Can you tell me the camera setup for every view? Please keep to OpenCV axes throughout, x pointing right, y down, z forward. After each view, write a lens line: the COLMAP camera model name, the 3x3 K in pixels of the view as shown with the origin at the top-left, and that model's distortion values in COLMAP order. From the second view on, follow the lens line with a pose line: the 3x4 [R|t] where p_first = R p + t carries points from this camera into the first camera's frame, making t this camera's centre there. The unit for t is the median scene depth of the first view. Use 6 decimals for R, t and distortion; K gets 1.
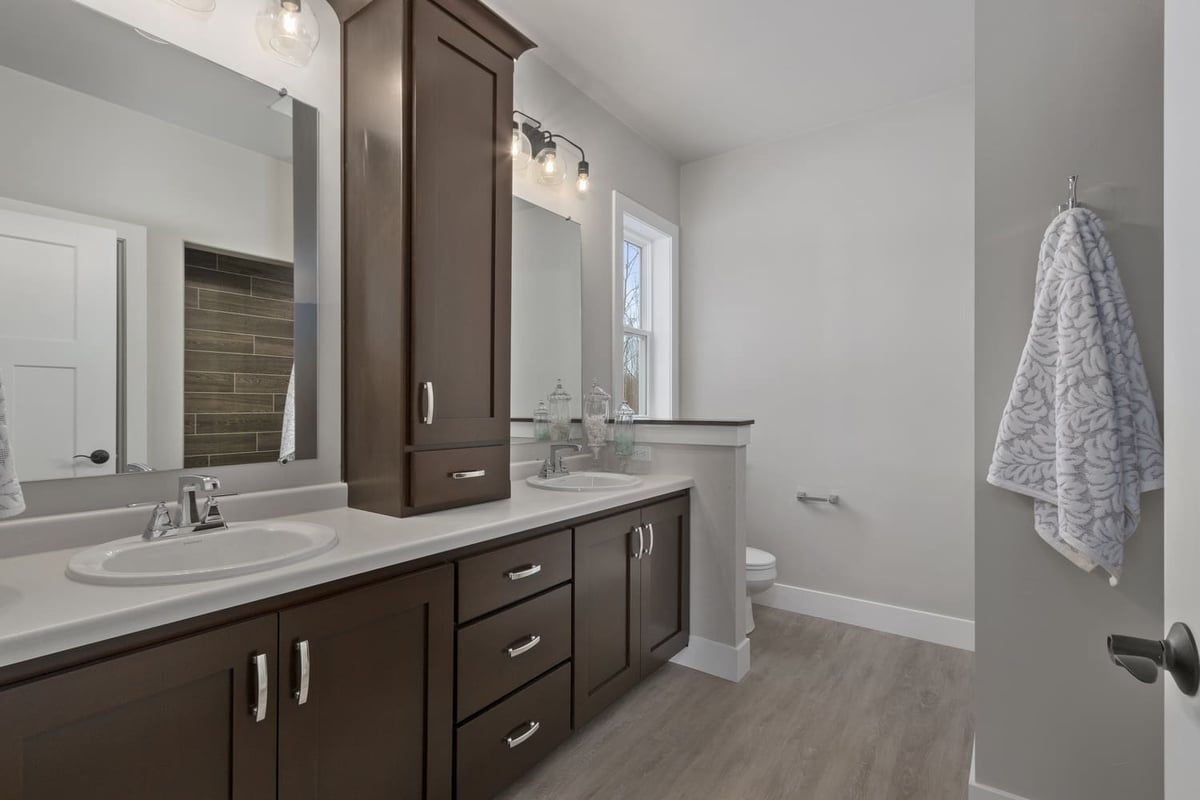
lens RADIAL K [[549.5, 0, 588.2], [0, 549.5, 410.5], [0, 0, 1]] dist [0.004622, 0.000262]
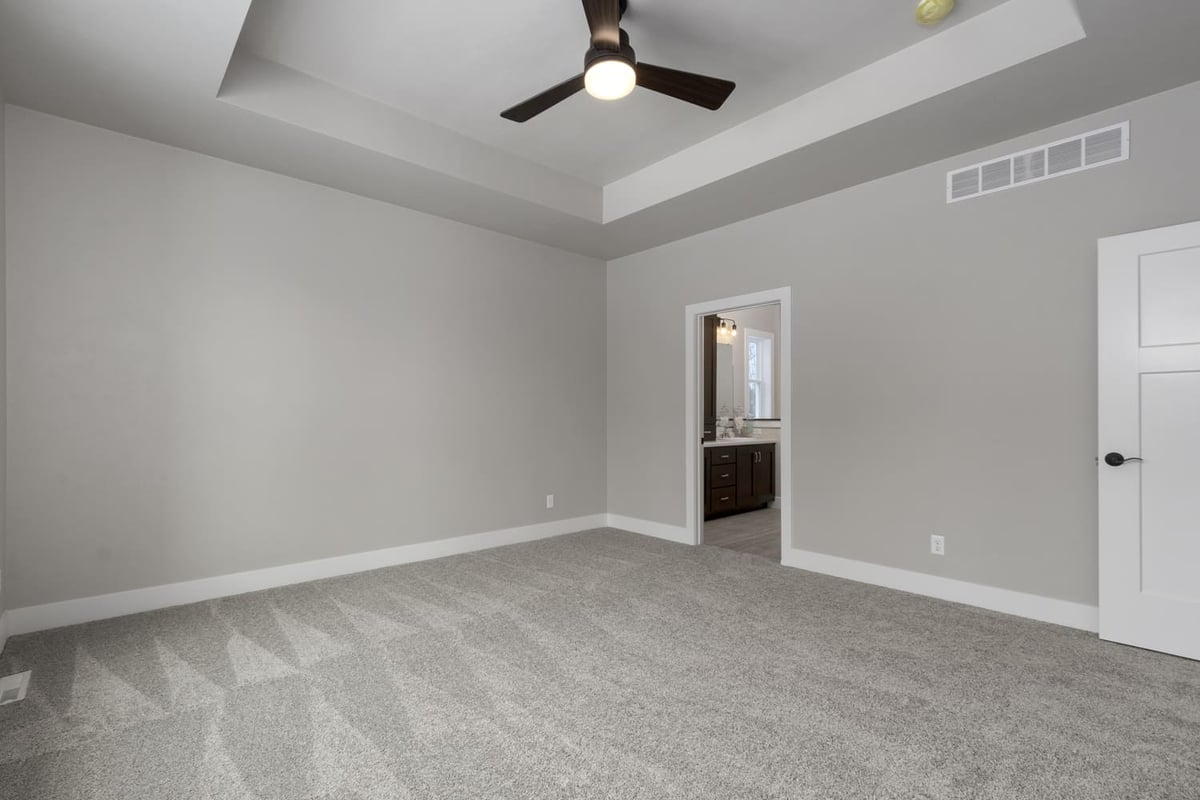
lens RADIAL K [[549.5, 0, 588.2], [0, 549.5, 410.5], [0, 0, 1]] dist [0.004622, 0.000262]
pose [[0.977205, -0.004968, -0.212239, -0.133740], [0.006663, 0.999951, 0.007271, -0.048204], [0.212193, -0.008520, 0.977191, -1.747672]]
